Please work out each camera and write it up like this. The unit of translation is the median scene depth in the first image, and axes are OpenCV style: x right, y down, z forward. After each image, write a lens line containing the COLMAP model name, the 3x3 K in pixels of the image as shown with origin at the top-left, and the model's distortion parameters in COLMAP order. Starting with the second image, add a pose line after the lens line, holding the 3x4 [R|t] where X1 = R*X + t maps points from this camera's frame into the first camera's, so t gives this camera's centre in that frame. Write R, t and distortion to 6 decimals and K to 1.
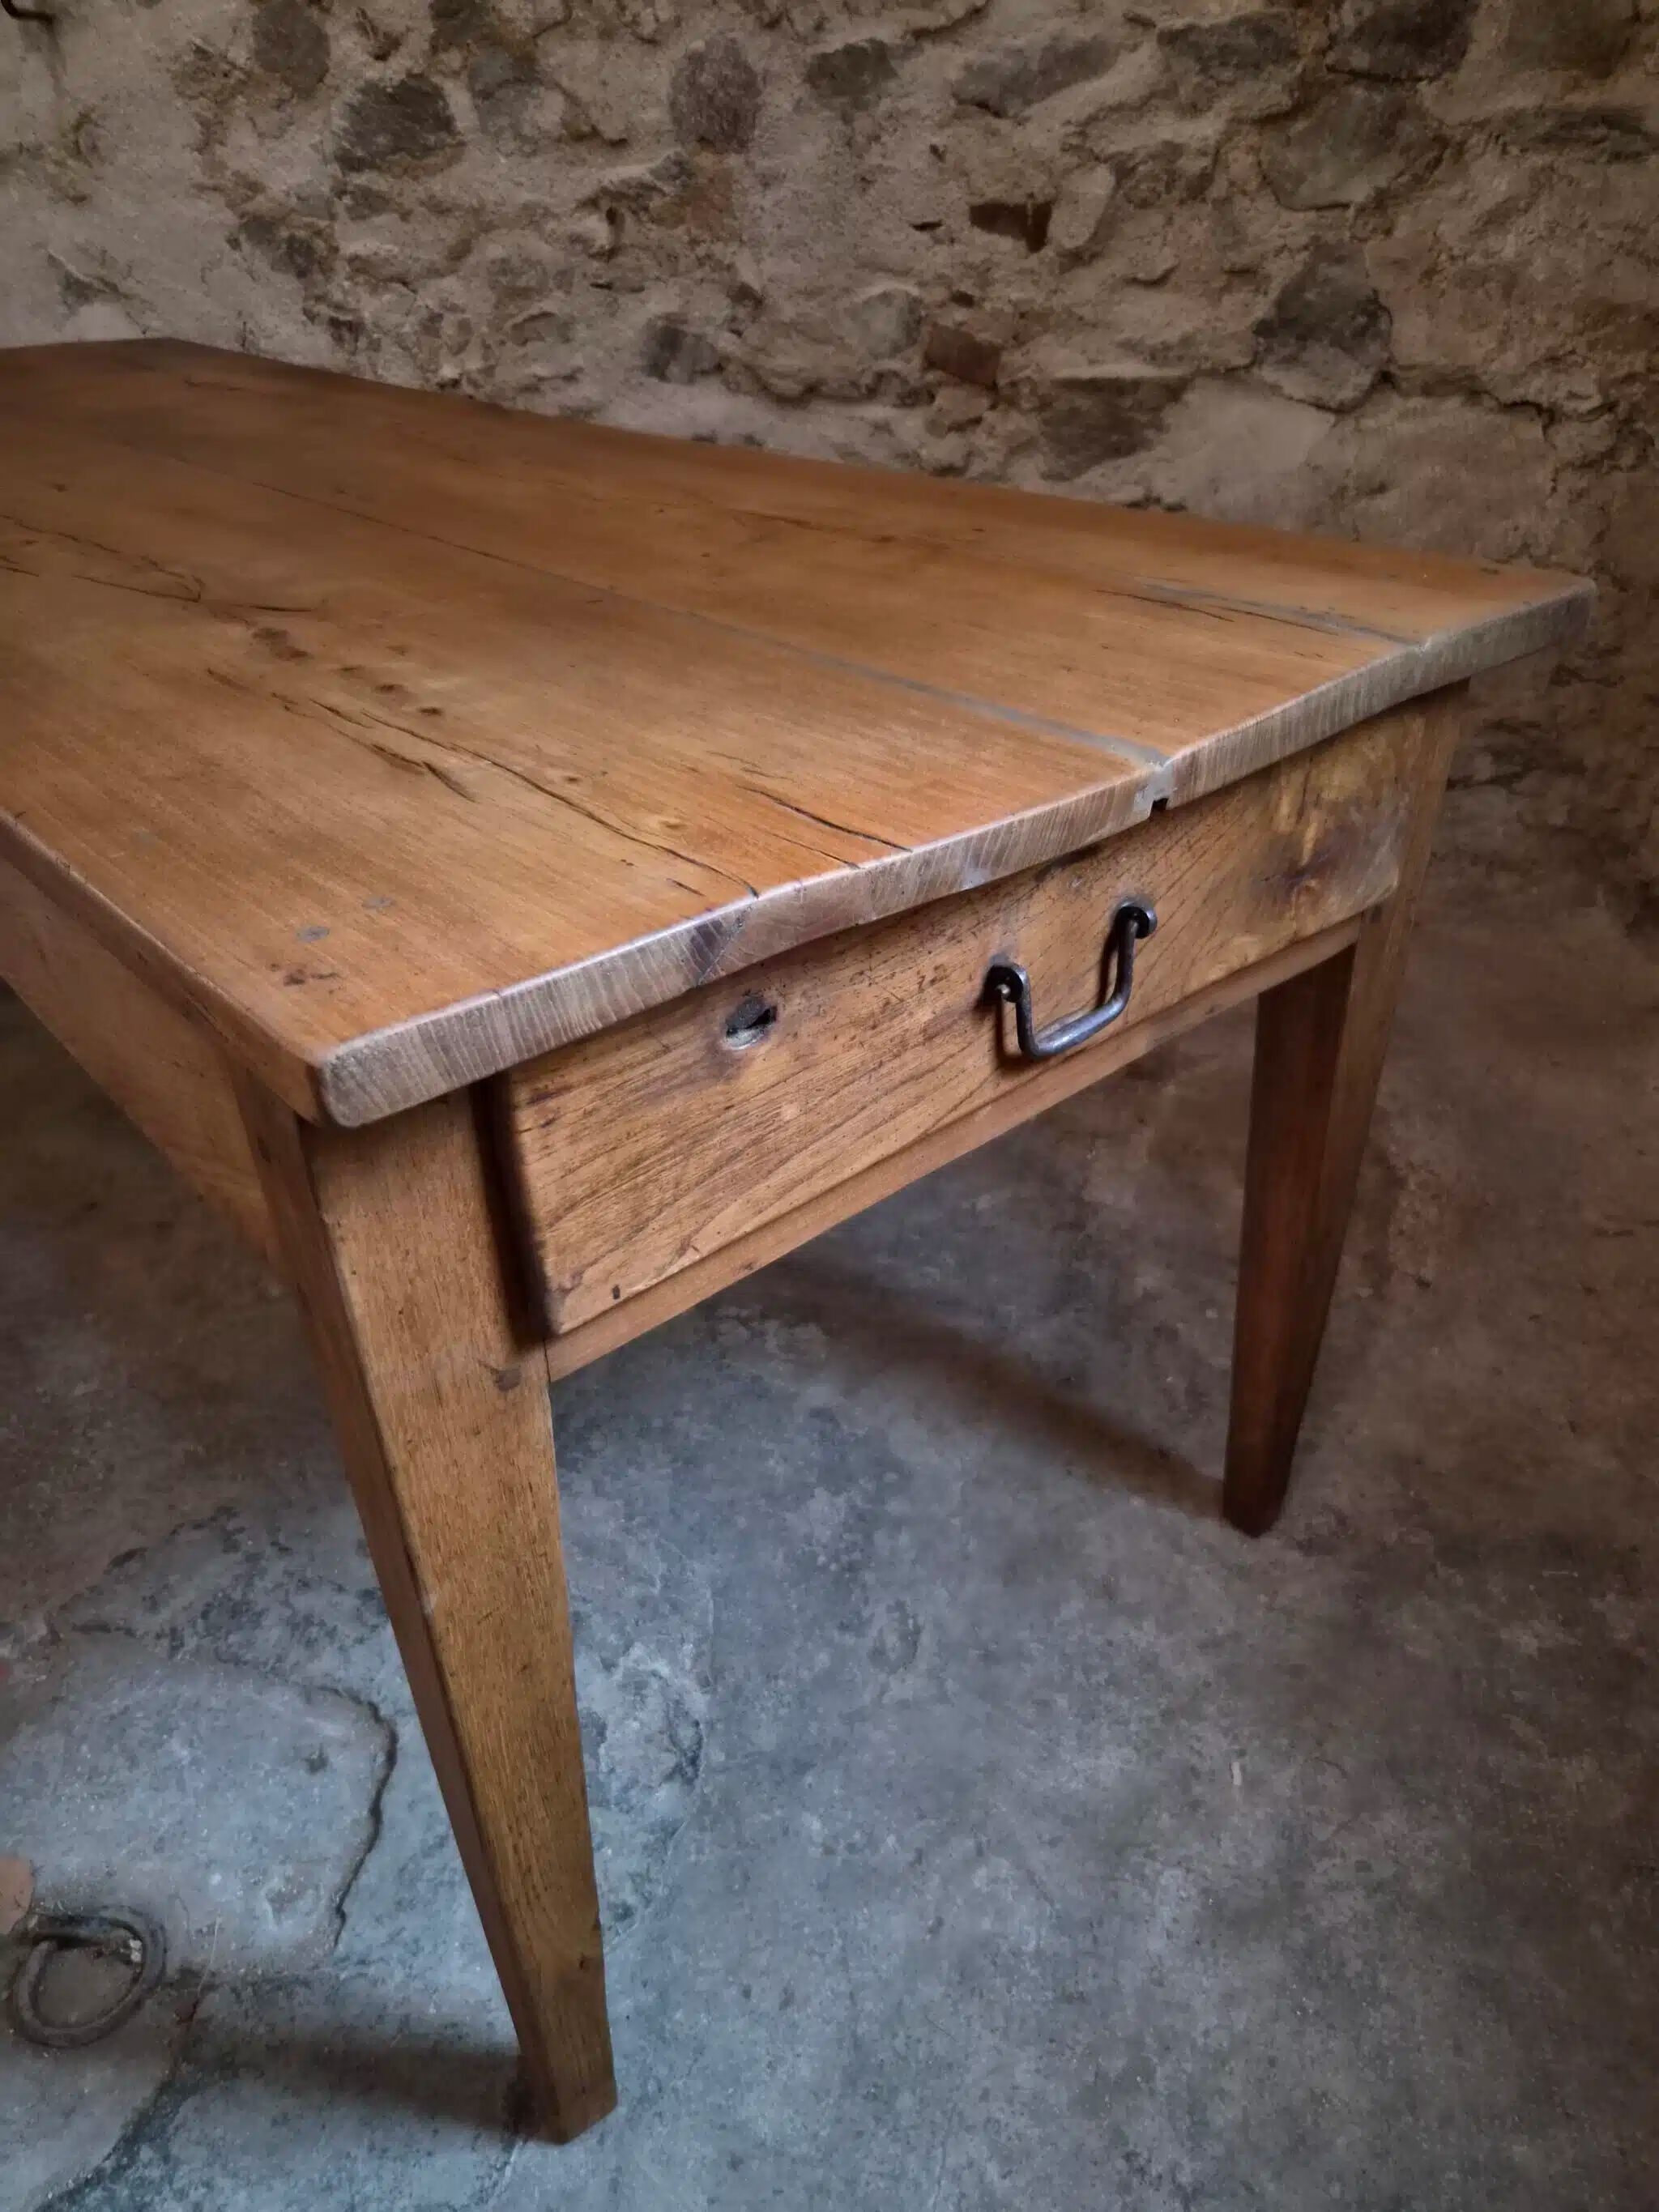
lens RADIAL K [[1501.9, 0, 855.4], [0, 1501.9, 1124.6], [0, 0, 1]] dist [0.054896, -0.046860]
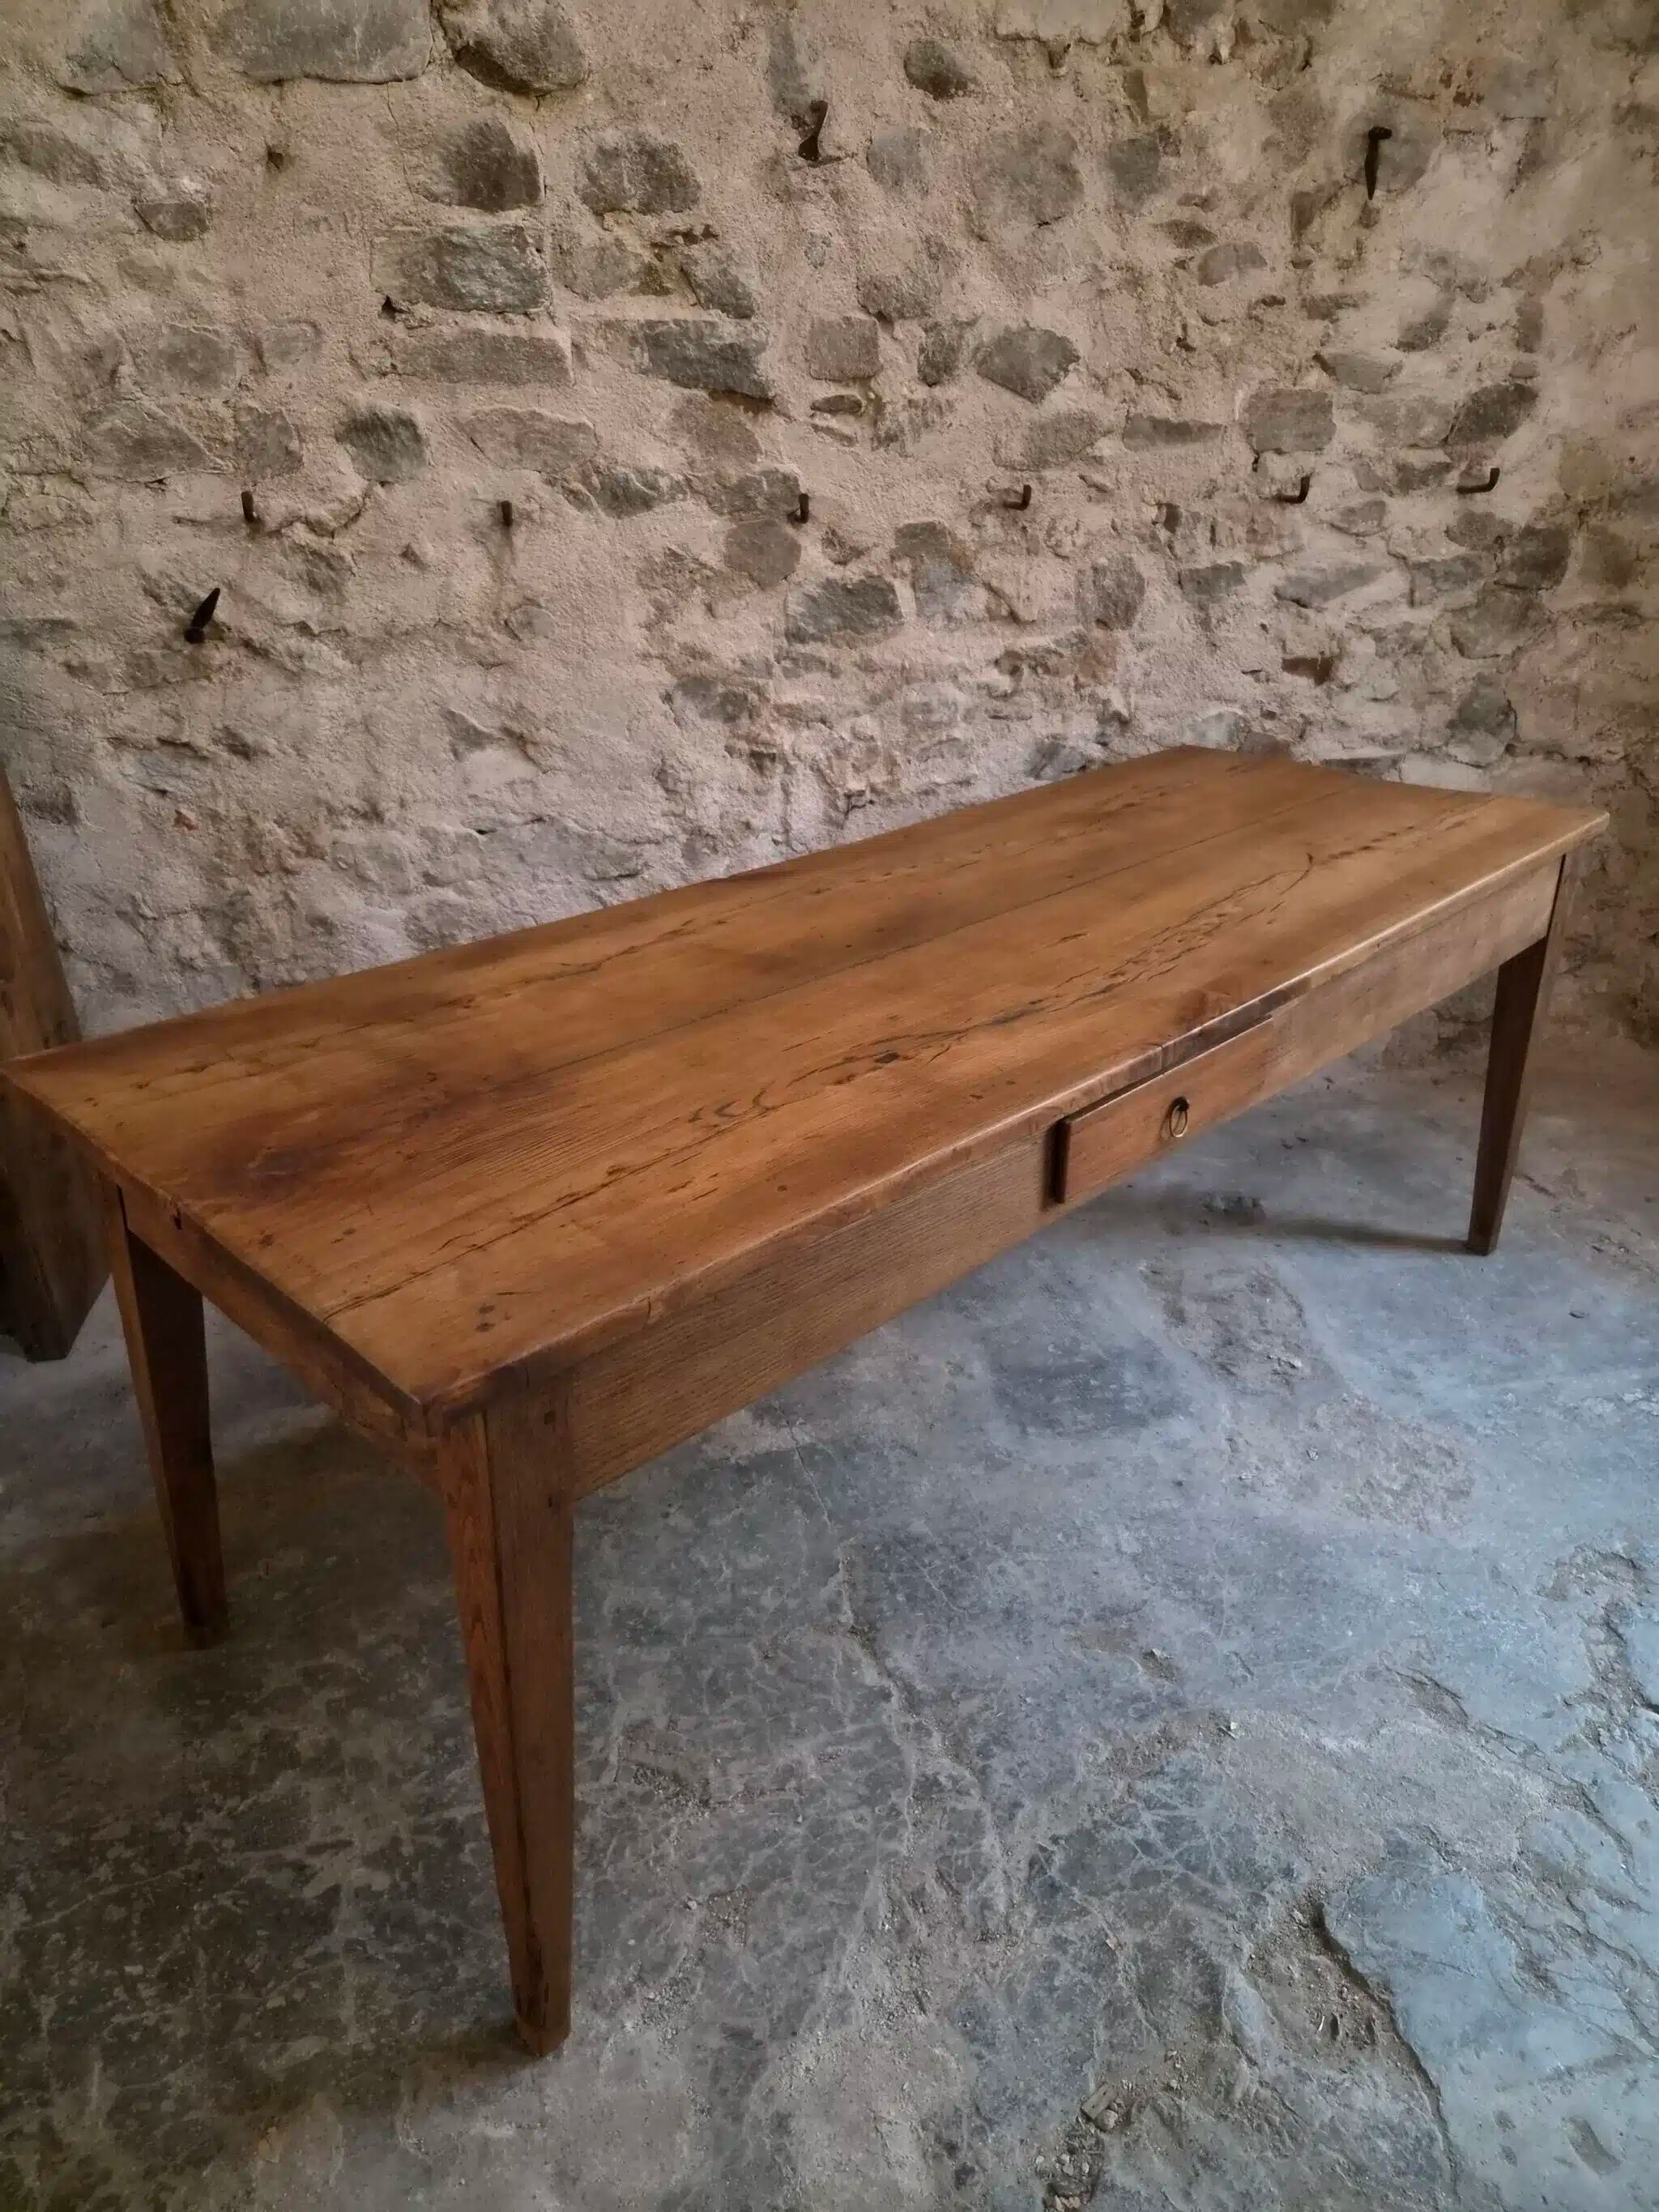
lens RADIAL K [[1484.5, 0, 831.2], [0, 1484.5, 1105.7], [0, 0, 1]] dist [0.059327, -0.047343]
pose [[0.843661, -0.200392, 0.498076, -1.112761], [0.265495, 0.962076, -0.062631, -0.209821], [-0.466636, 0.185076, 0.864868, 0.021401]]
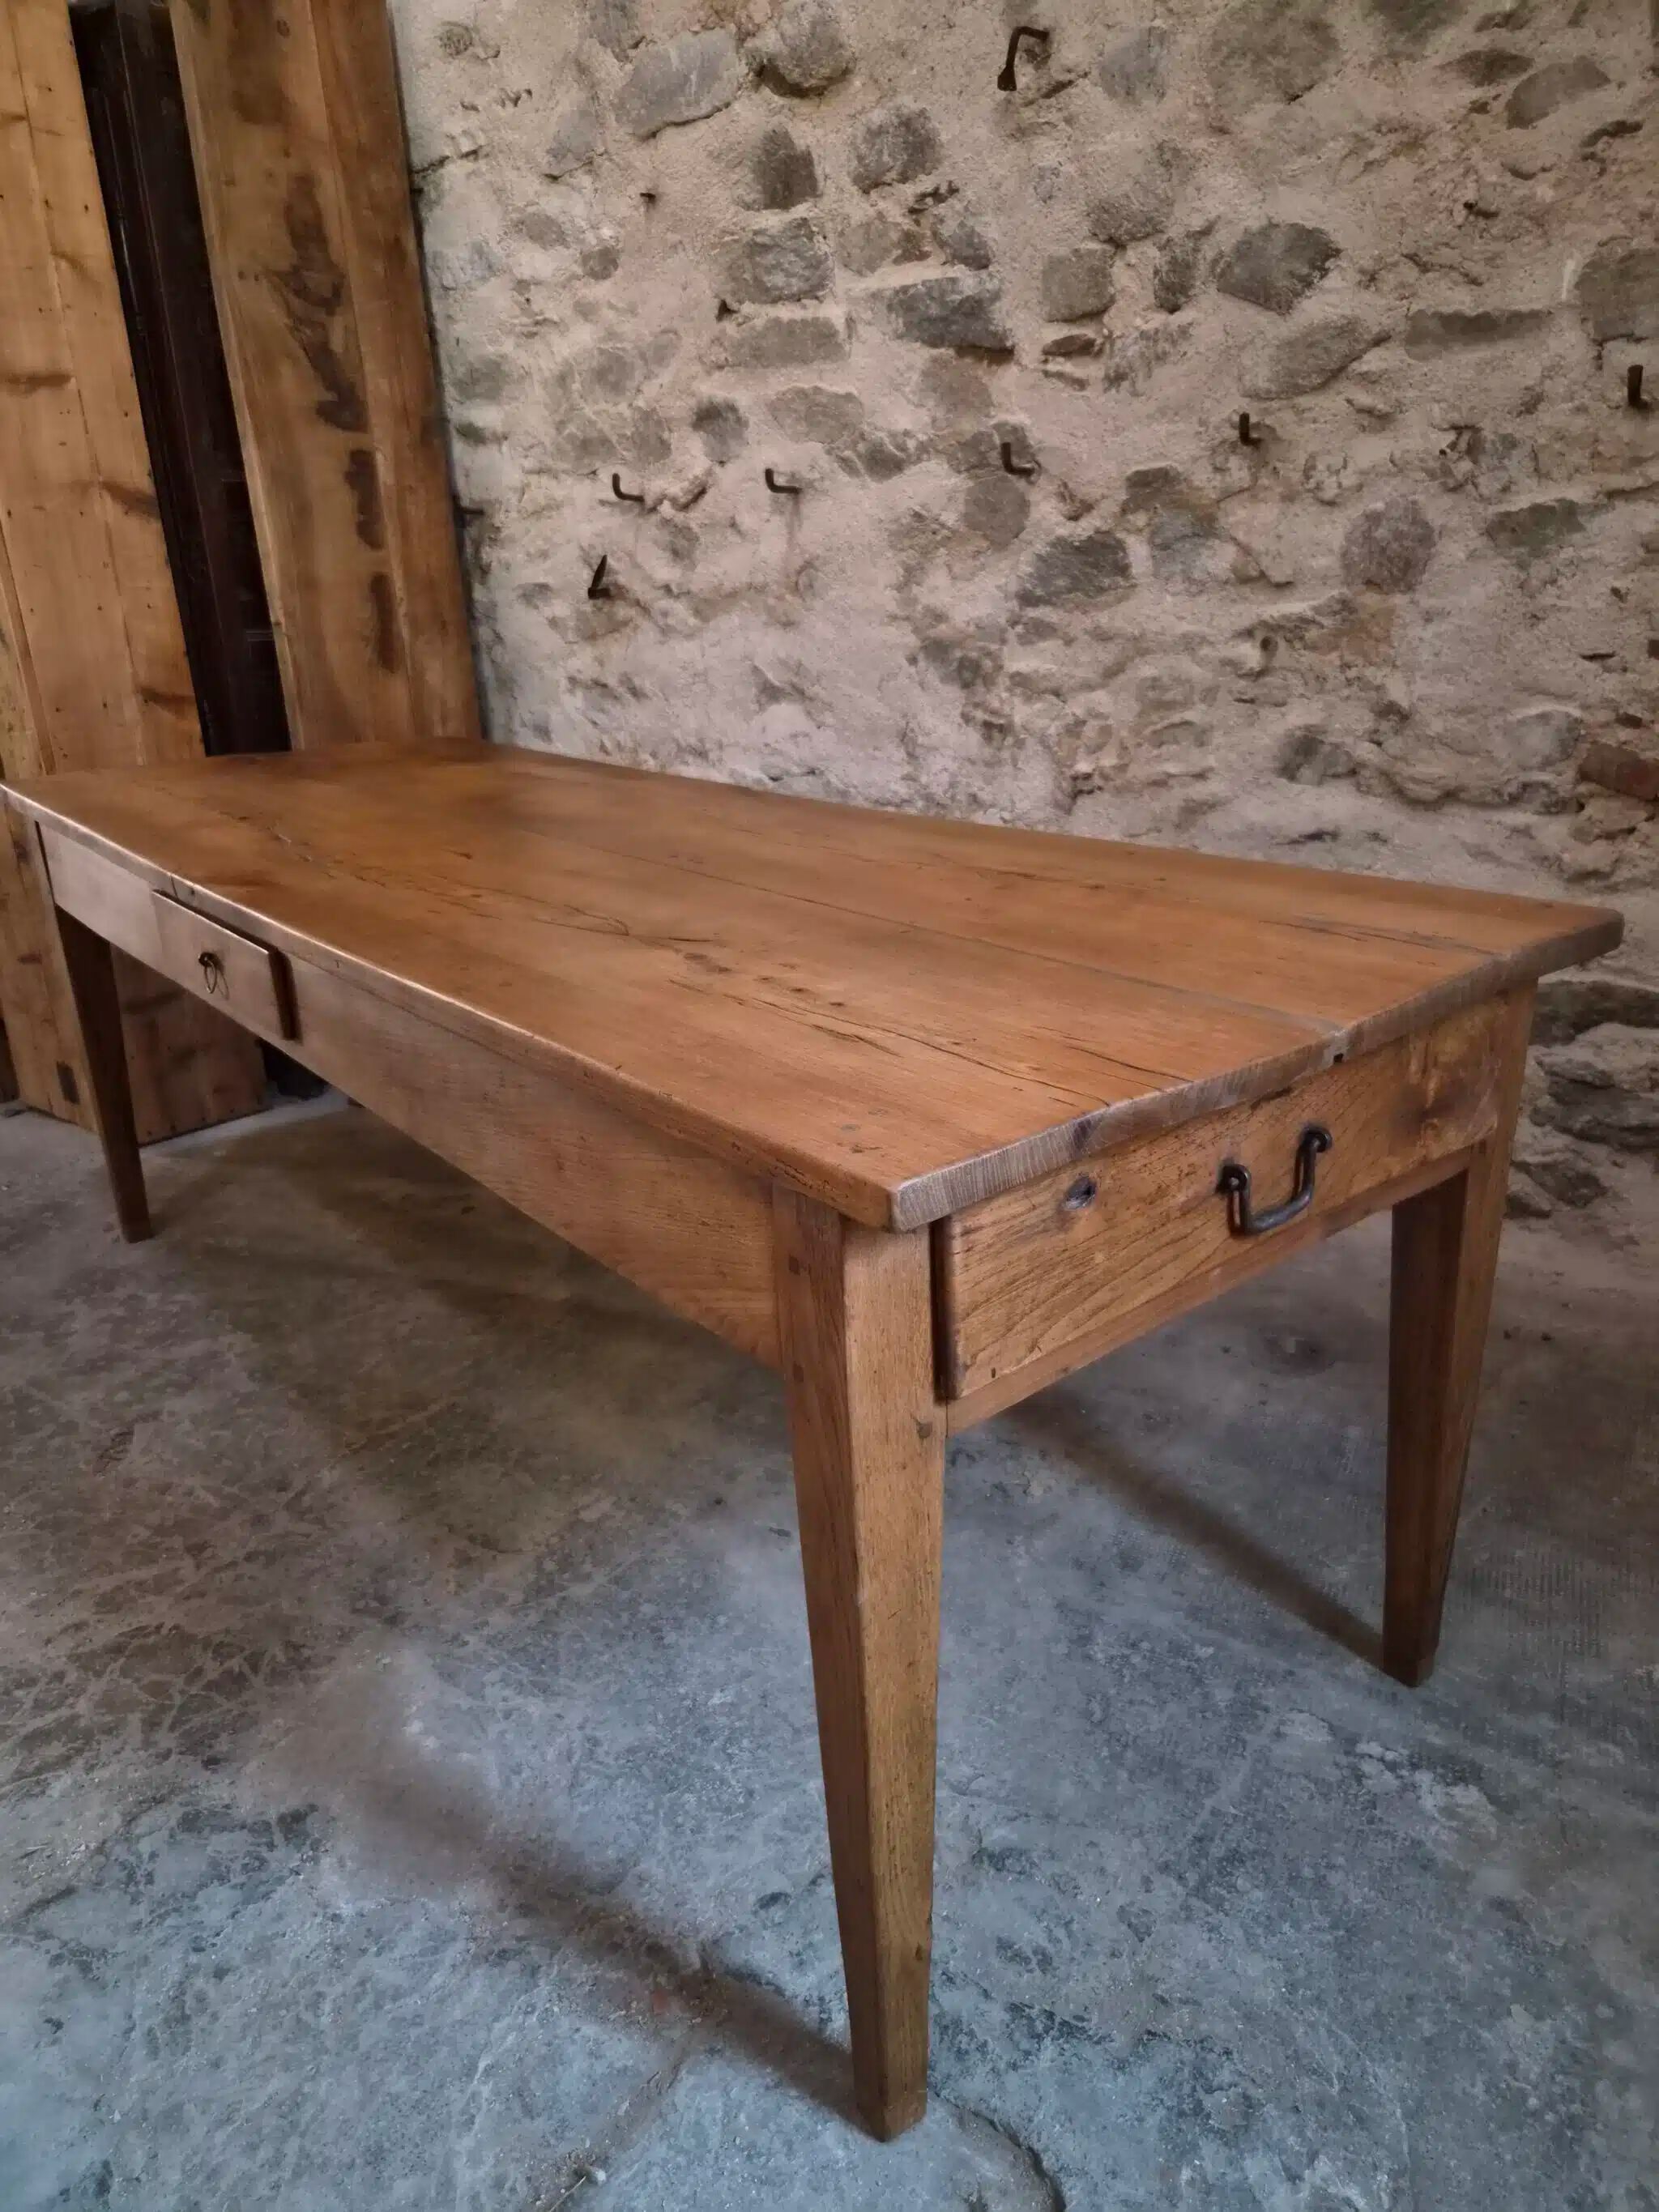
lens RADIAL K [[1494.8, 0, 839.1], [0, 1494.8, 1105.7], [0, 0, 1]] dist [0.057489, -0.046056]
pose [[0.957822, 0.092692, -0.272003, -0.139996], [-0.147062, 0.971318, -0.186854, -0.028576], [0.246881, 0.218974, 0.943981, -0.028840]]
